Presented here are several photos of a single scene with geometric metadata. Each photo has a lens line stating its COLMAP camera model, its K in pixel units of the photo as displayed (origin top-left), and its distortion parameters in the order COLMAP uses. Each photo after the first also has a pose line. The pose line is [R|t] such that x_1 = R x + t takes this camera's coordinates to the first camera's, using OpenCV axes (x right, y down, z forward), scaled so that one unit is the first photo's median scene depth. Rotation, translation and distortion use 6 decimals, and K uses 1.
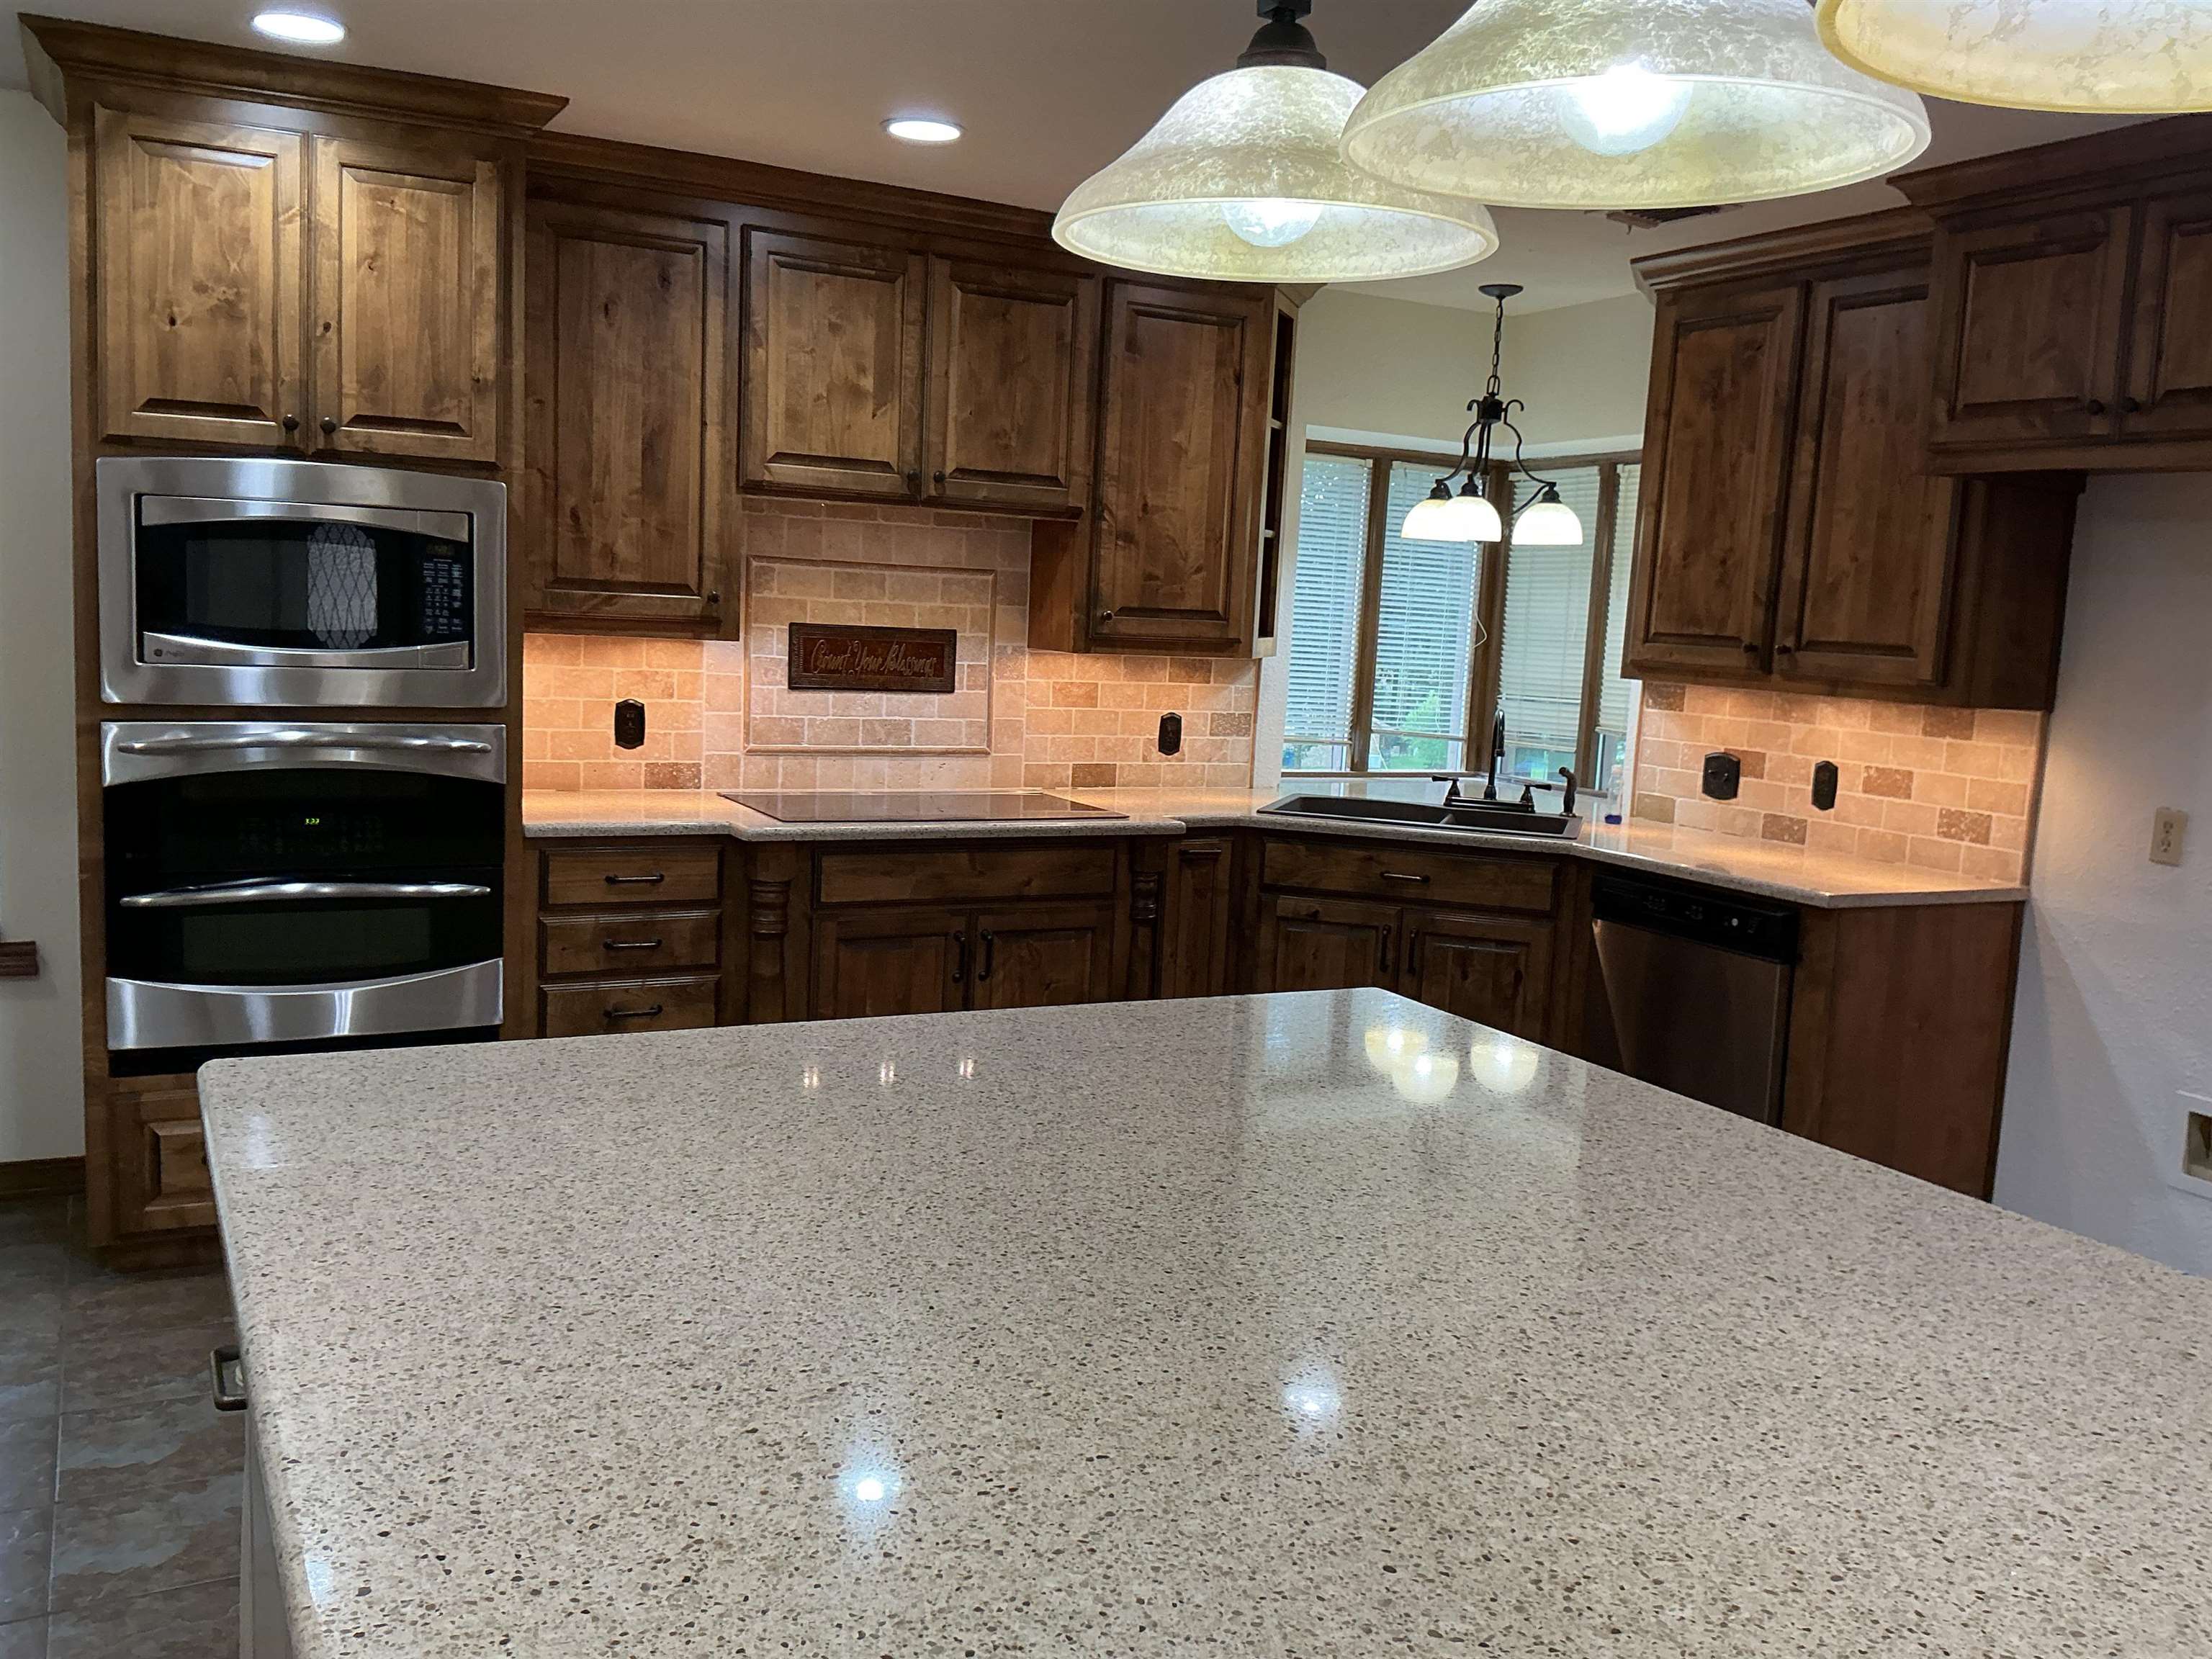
lens RADIAL K [[1838.9, 0, 1106.0], [0, 1838.9, 829.5], [0, 0, 1]] dist [0.143856, -0.316188]
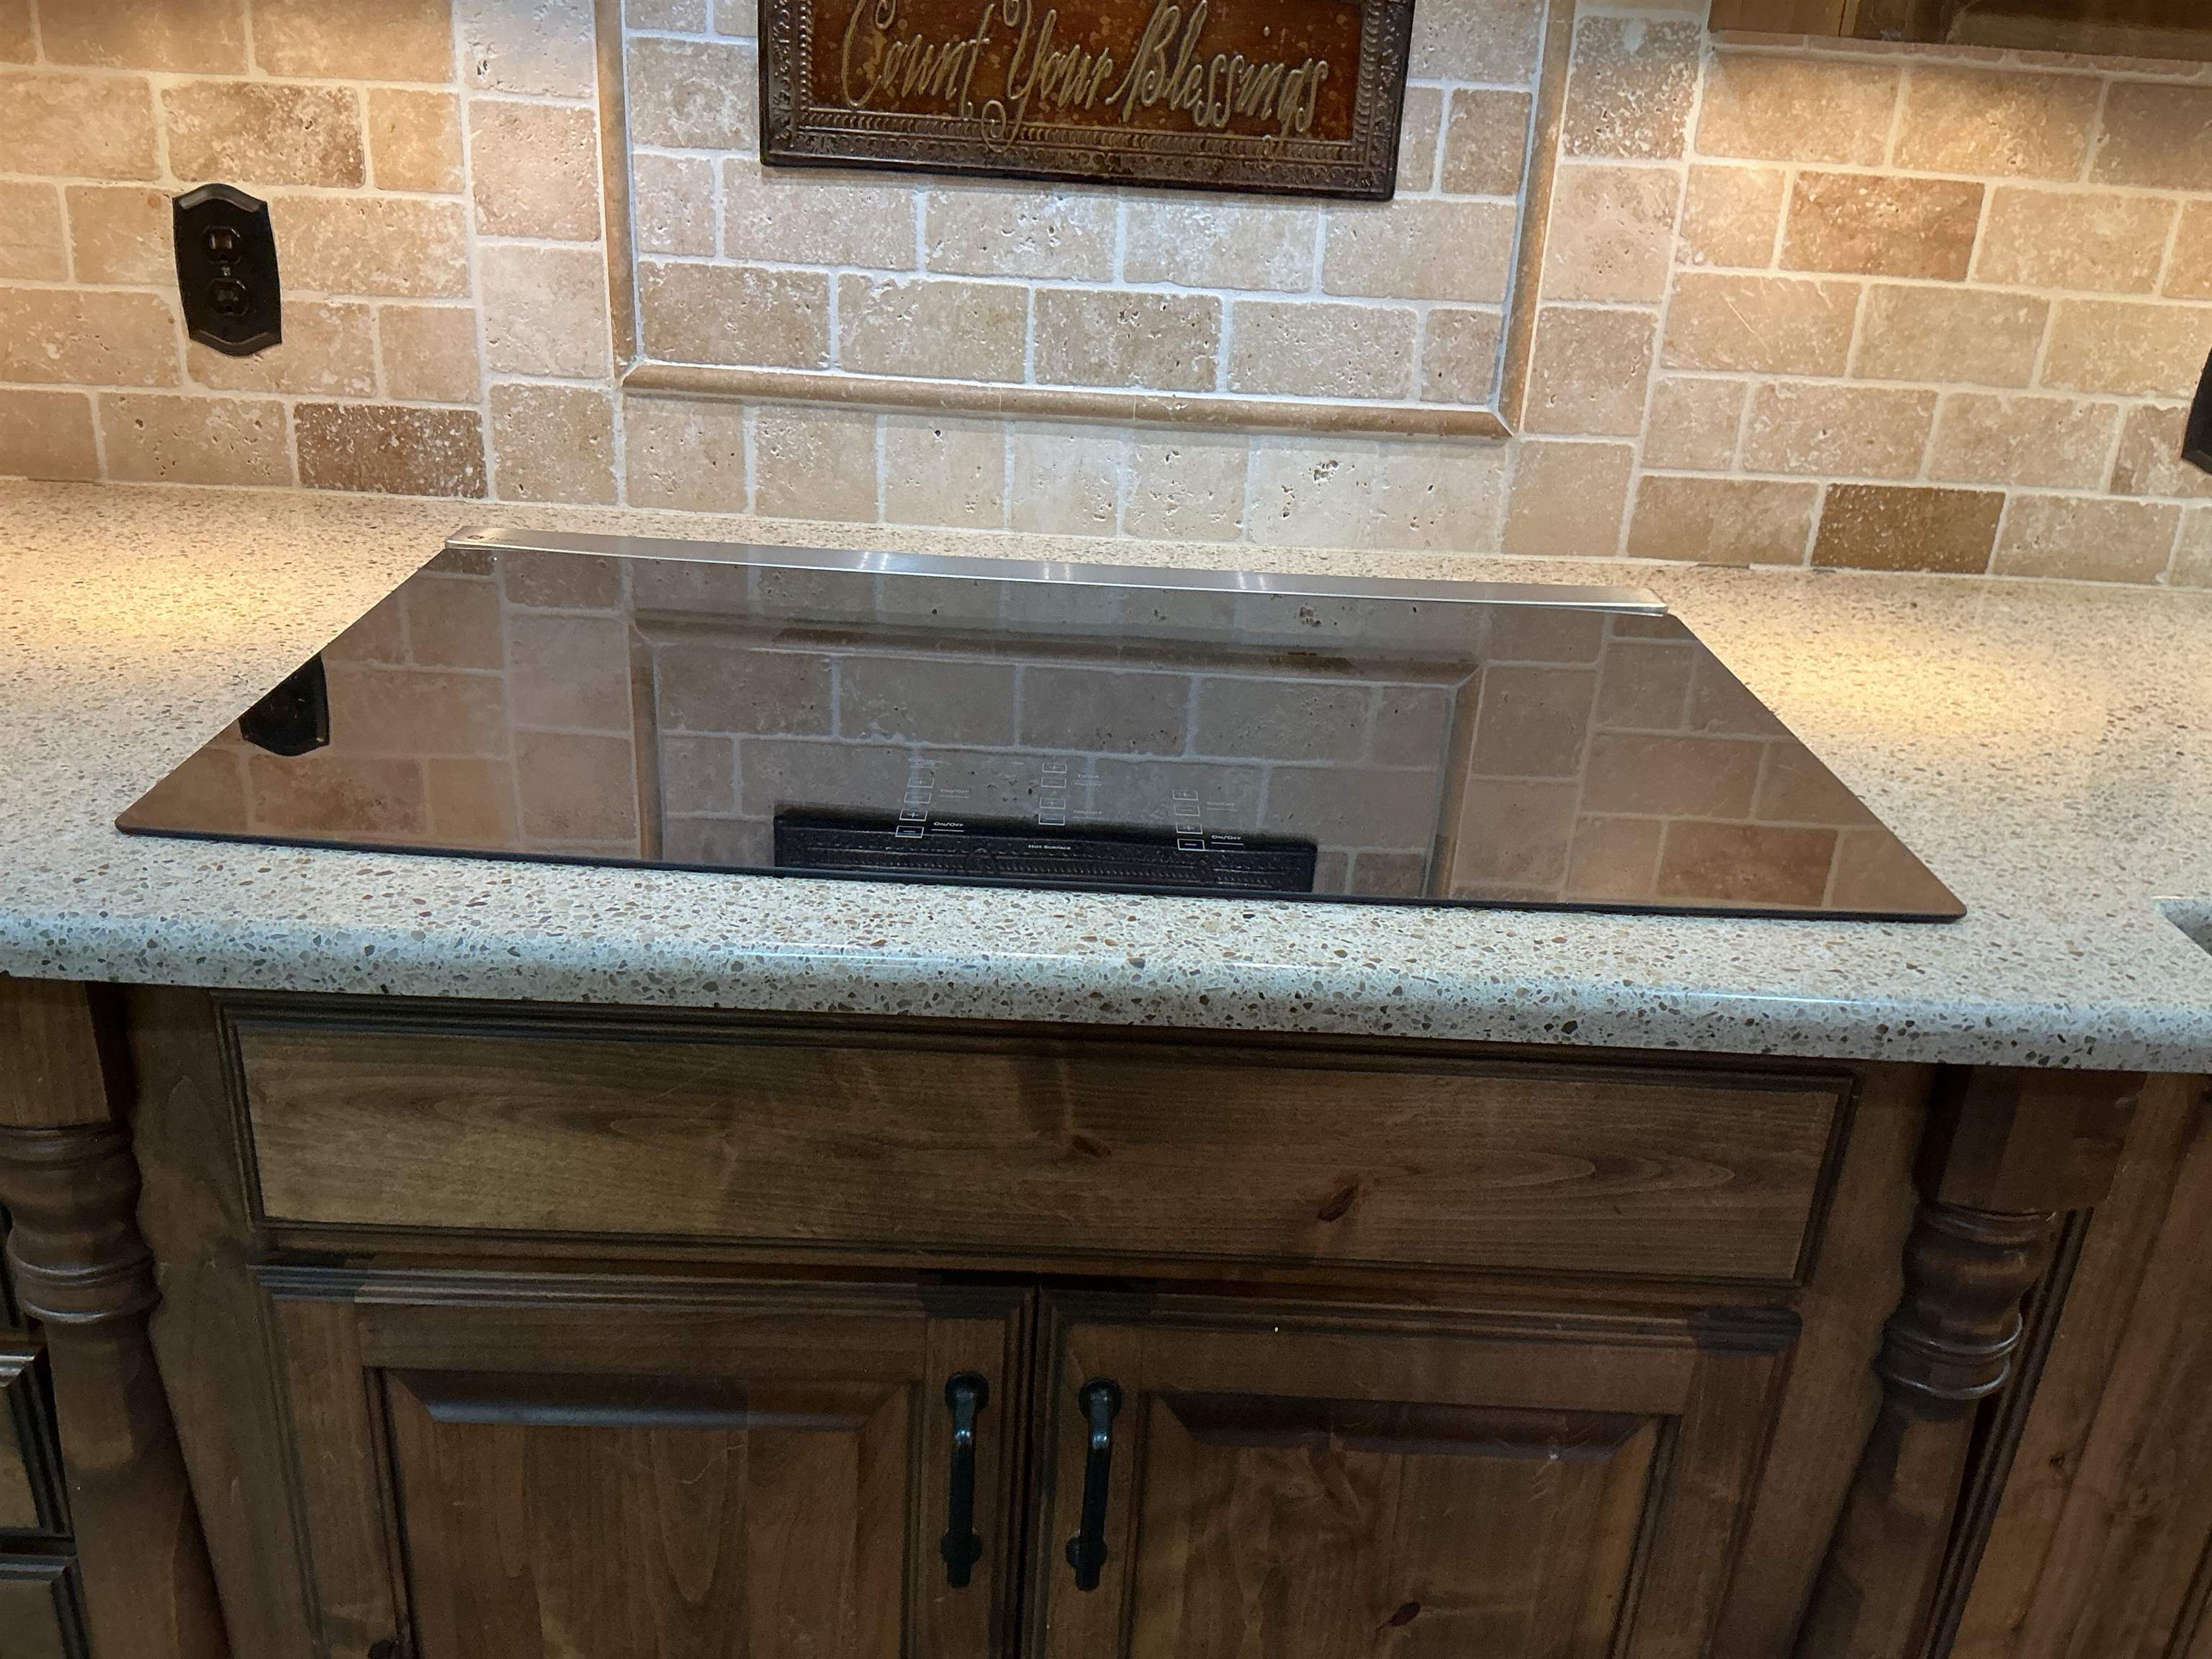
lens RADIAL K [[1835.9, 0, 1106.0], [0, 1835.9, 829.5], [0, 0, 1]] dist [0.136714, -0.277009]
pose [[0.893477, 0.182763, -0.410240, 0.010668], [-0.069765, 0.958845, 0.275224, -0.062965], [0.443658, -0.217286, 0.869456, 0.781832]]
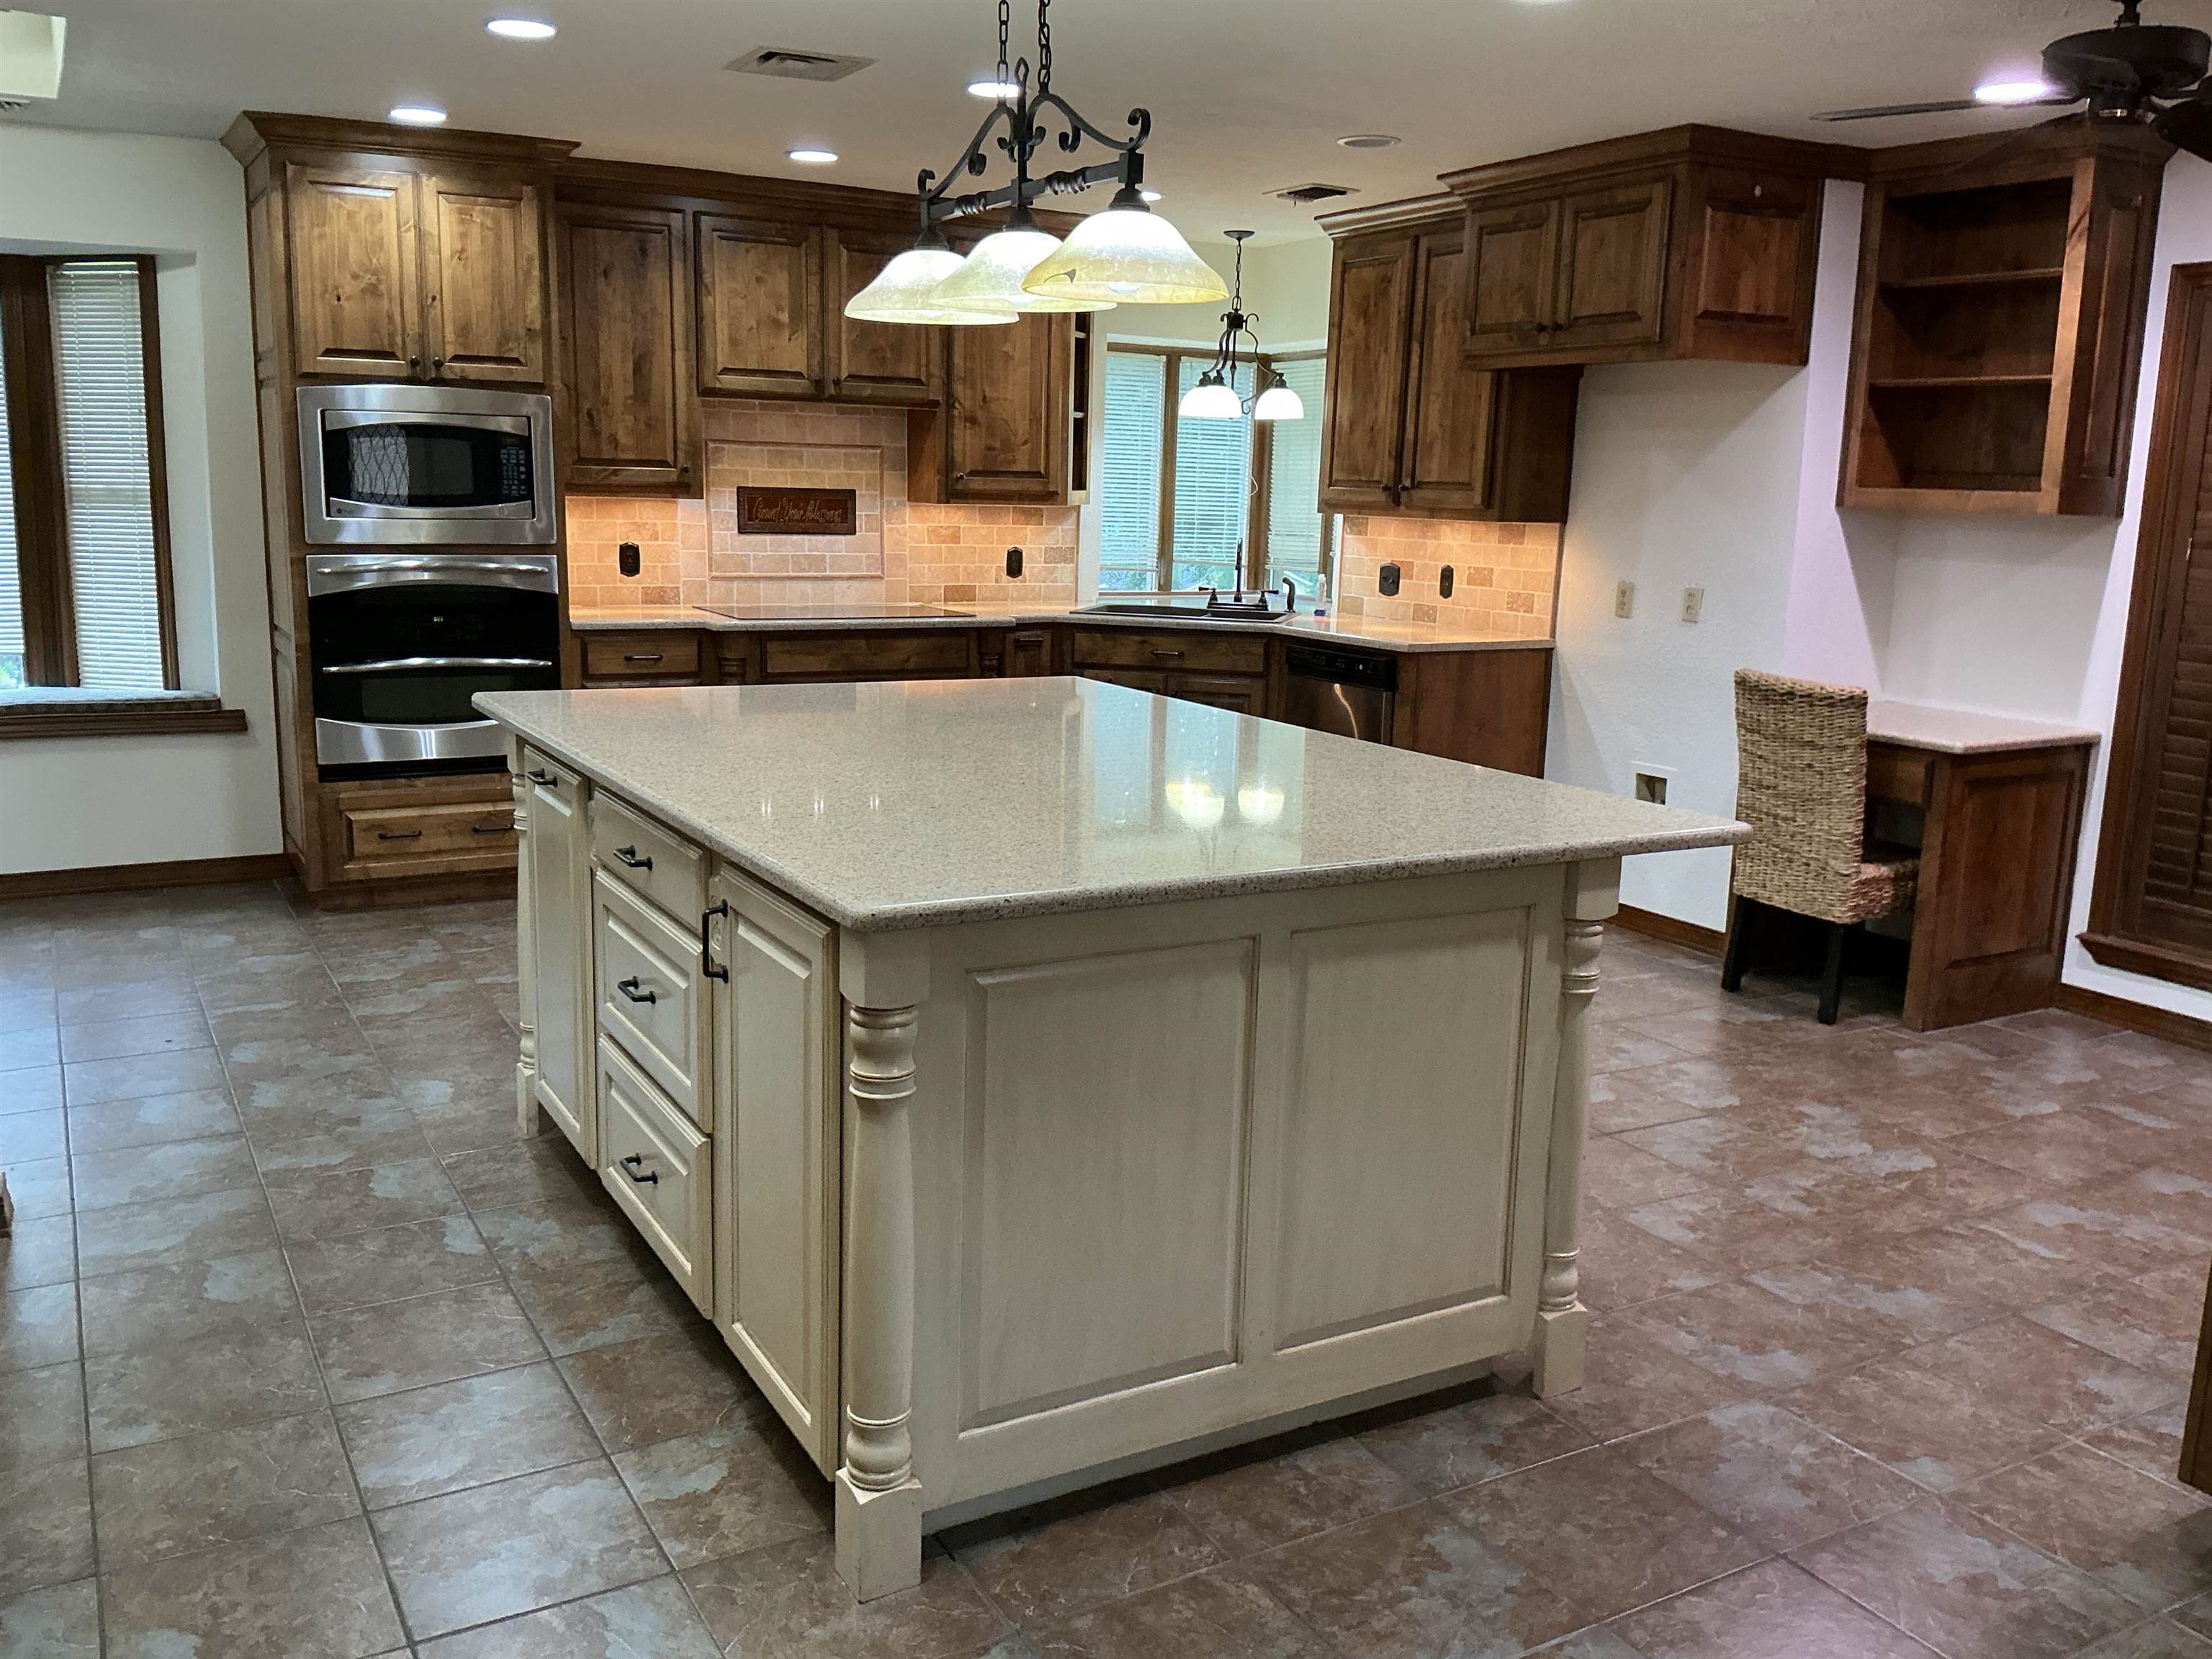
lens RADIAL K [[1838.9, 0, 1106.0], [0, 1838.9, 829.5], [0, 0, 1]] dist [0.143856, -0.316188]
pose [[0.999218, -0.029817, 0.025970, 0.071164], [0.027977, 0.997255, 0.068558, 0.064589], [-0.027943, -0.067778, 0.997309, -0.472116]]
